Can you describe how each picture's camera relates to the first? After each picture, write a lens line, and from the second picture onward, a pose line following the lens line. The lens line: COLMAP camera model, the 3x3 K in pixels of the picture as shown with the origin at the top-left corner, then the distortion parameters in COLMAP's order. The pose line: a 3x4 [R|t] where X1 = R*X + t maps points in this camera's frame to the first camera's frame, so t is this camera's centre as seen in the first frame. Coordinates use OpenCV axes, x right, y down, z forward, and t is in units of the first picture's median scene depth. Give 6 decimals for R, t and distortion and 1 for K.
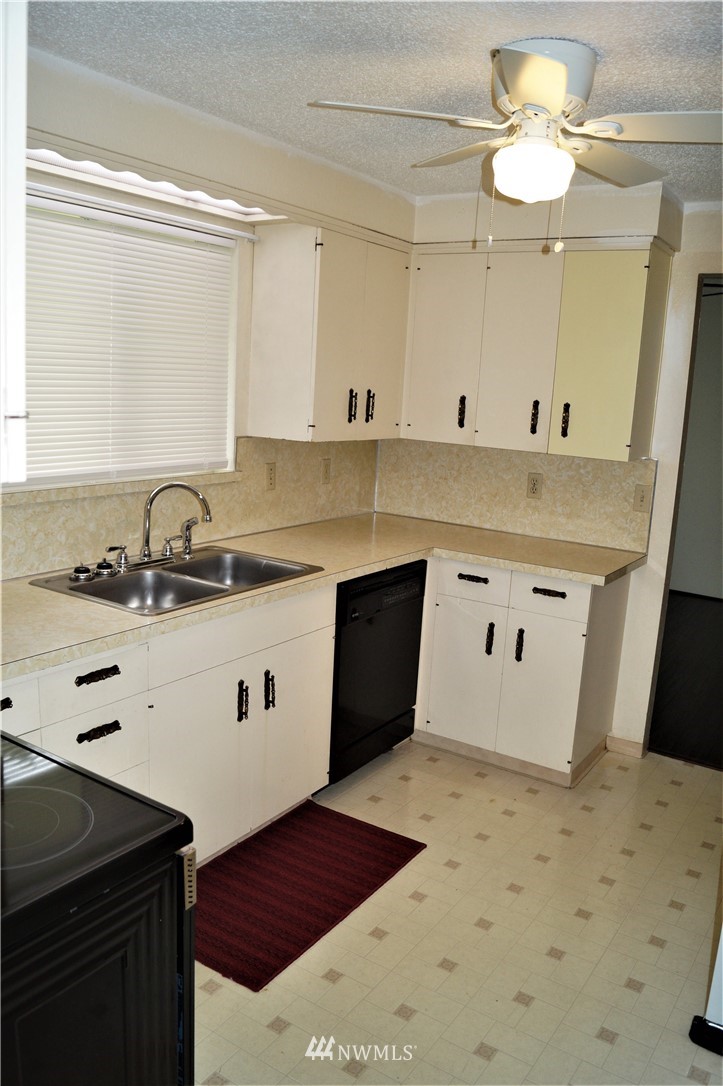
lens RADIAL K [[886.8, 0, 361.5], [0, 886.8, 543.0], [0, 0, 1]] dist [-0.082729, 0.001655]
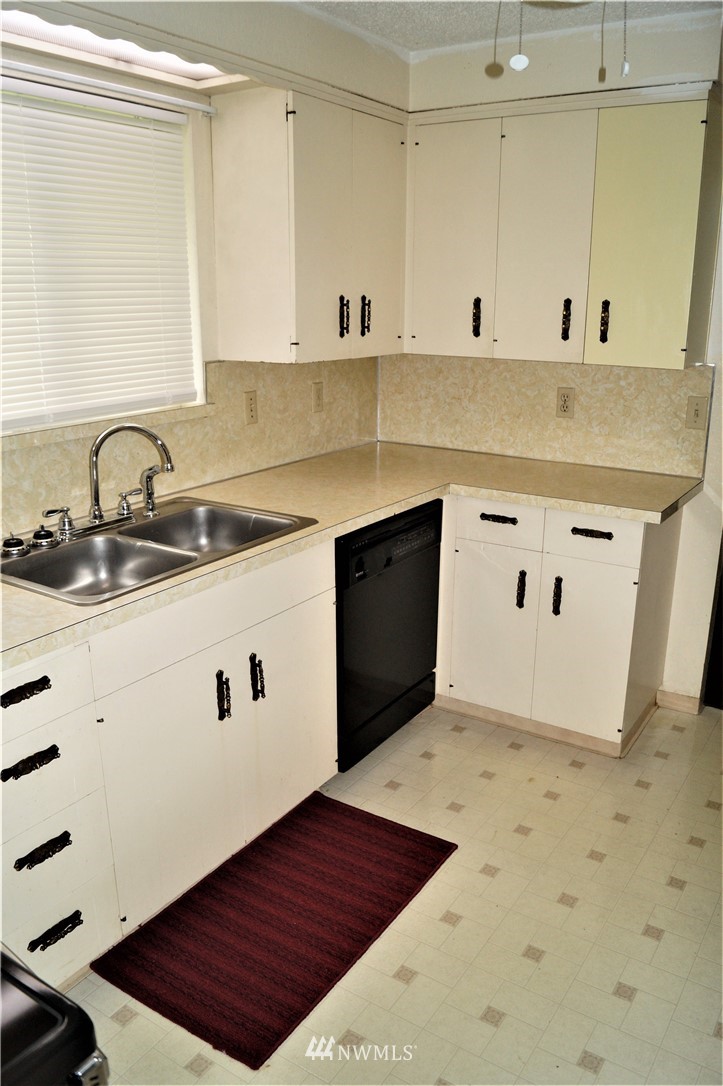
lens RADIAL K [[858.8, 0, 367.7], [0, 858.8, 547.2], [0, 0, 1]] dist [-0.080407, 0.010803]
pose [[0.998784, -0.048734, -0.007476, 0.007398], [0.049245, 0.993438, 0.103225, -0.023715], [0.002397, -0.103468, 0.994630, 0.196566]]
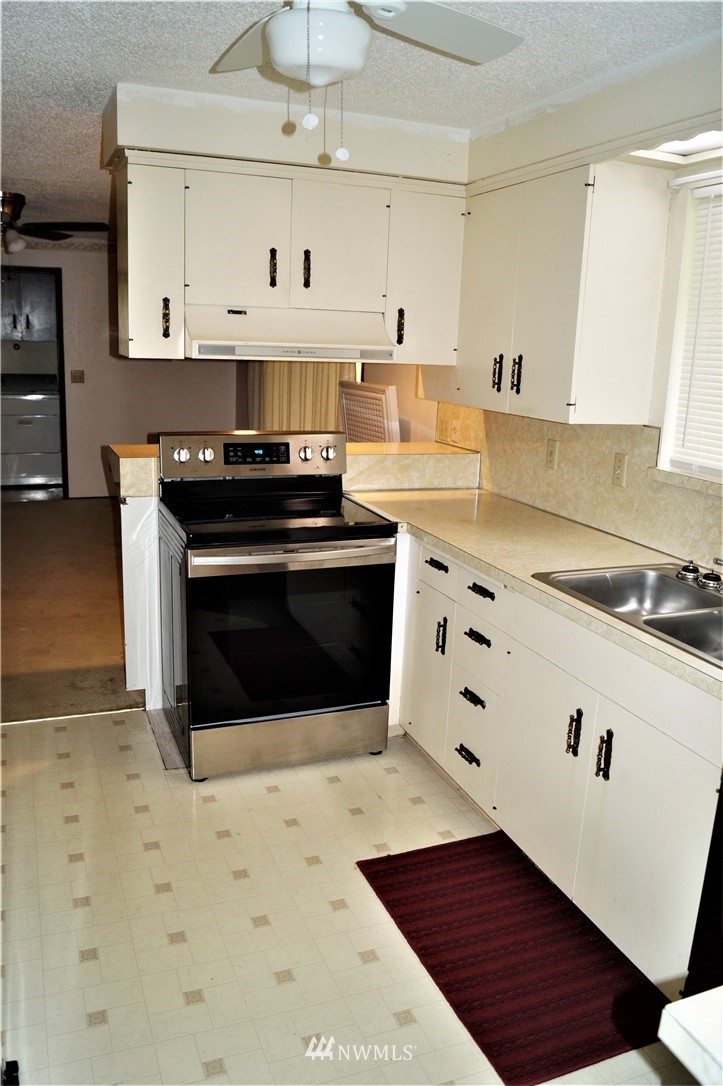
lens RADIAL K [[827.0, 0, 362.4], [0, 827.0, 573.6], [0, 0, 1]] dist [-0.115811, 0.001181]
pose [[-0.571111, 0.146946, -0.807613, 0.482239], [-0.222226, 0.919431, 0.324441, -0.138923], [0.790220, 0.364764, -0.492442, 0.955390]]
